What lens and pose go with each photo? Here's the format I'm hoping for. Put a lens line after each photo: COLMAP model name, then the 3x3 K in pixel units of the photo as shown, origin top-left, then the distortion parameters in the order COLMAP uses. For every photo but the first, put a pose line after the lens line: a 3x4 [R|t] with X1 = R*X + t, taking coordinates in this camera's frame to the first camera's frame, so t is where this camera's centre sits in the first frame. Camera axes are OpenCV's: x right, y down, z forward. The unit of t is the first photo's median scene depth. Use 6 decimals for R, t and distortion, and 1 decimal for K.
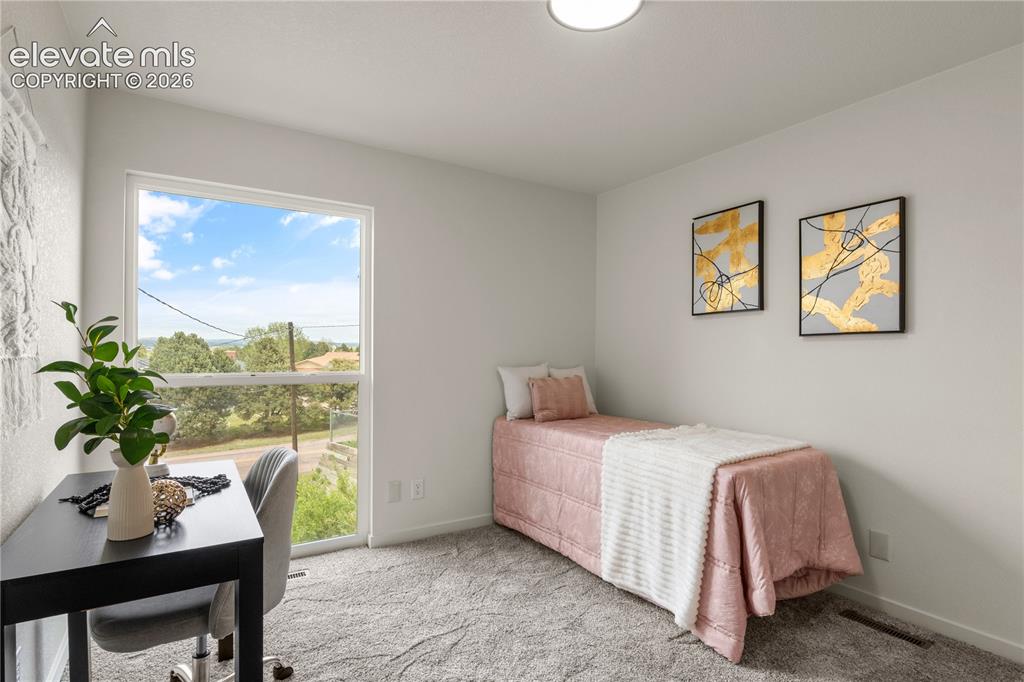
lens RADIAL K [[518.9, 0, 510.7], [0, 518.9, 345.9], [0, 0, 1]] dist [-0.000624, -0.000005]
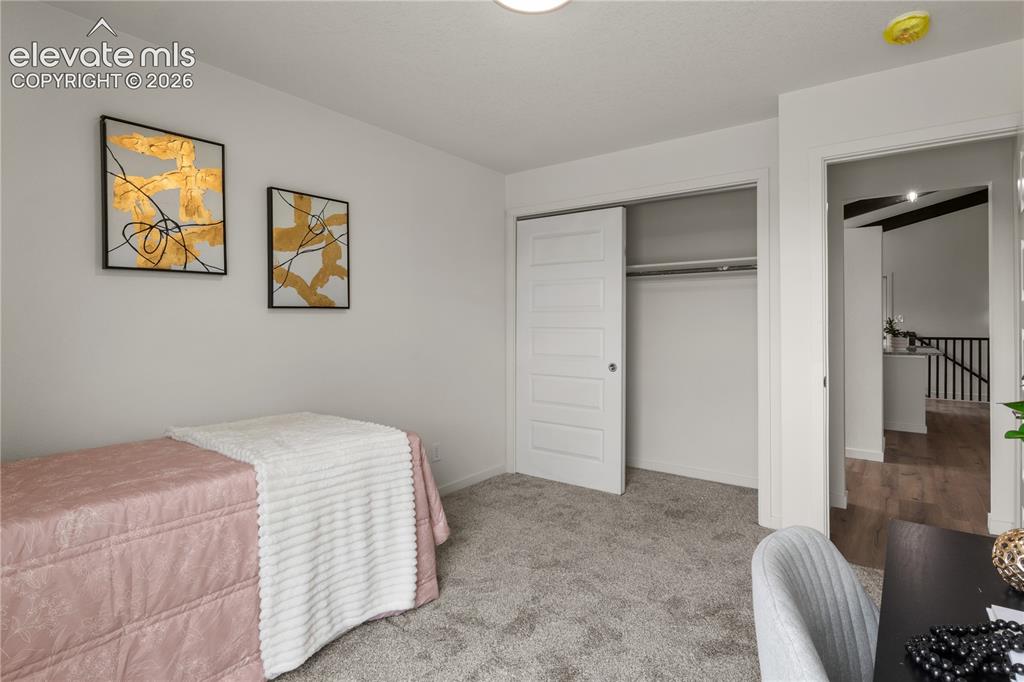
lens RADIAL K [[518.9, 0, 510.6], [0, 518.9, 330.6], [0, 0, 1]] dist [-0.000624, -0.000005]
pose [[-0.340672, -0.017416, 0.940021, -0.469536], [-0.003032, 0.999844, 0.017426, 0.004967], [-0.940177, 0.003087, -0.340672, 0.853240]]
